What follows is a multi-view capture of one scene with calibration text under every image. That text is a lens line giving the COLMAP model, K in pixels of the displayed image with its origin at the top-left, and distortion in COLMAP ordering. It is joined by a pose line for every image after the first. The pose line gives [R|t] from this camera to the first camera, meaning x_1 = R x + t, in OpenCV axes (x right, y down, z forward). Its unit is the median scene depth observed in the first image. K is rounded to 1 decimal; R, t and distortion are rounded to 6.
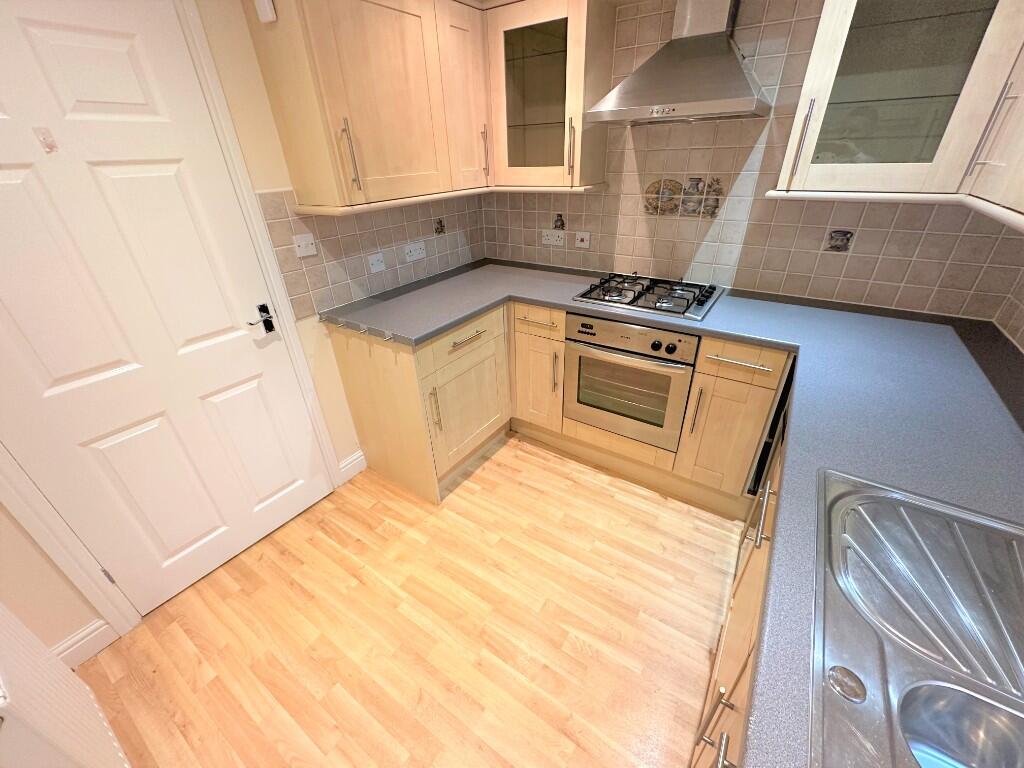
lens RADIAL K [[409.1, 0, 513.0], [0, 409.1, 383.6], [0, 0, 1]] dist [-0.000952, 0.000034]
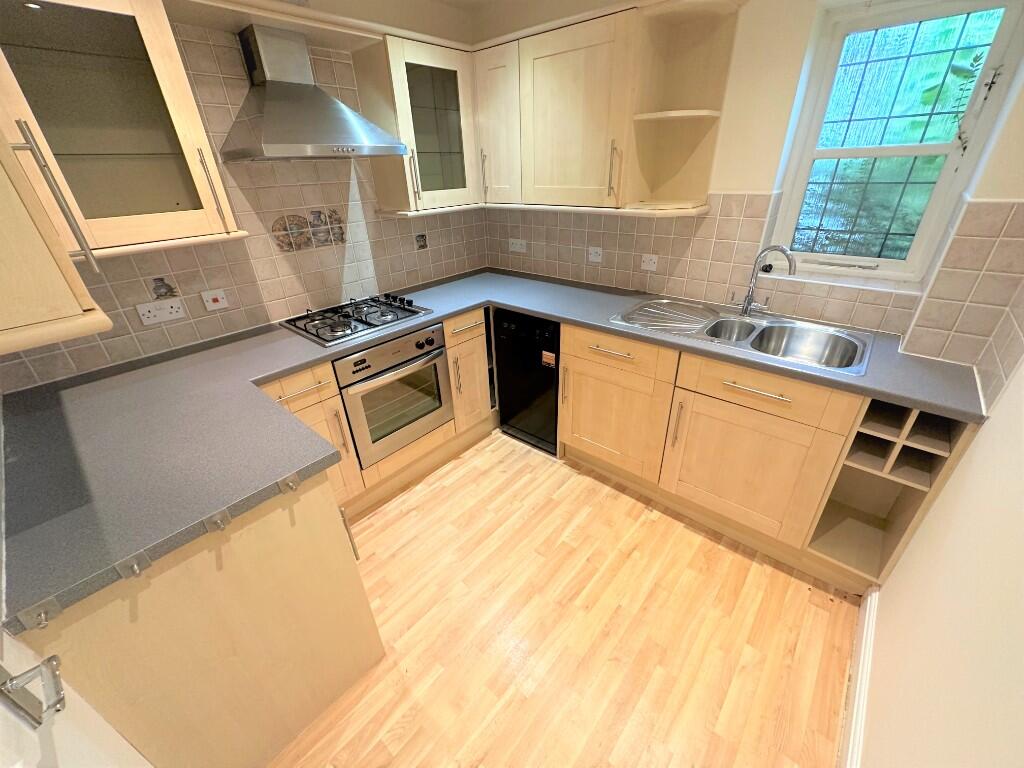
lens RADIAL K [[409.1, 0, 513.0], [0, 409.1, 383.6], [0, 0, 1]] dist [-0.000952, 0.000034]
pose [[0.131036, -0.443865, 0.886461, -0.634921], [0.513991, 0.795024, 0.322103, -0.222796], [-0.847728, 0.413426, 0.332319, 0.392789]]
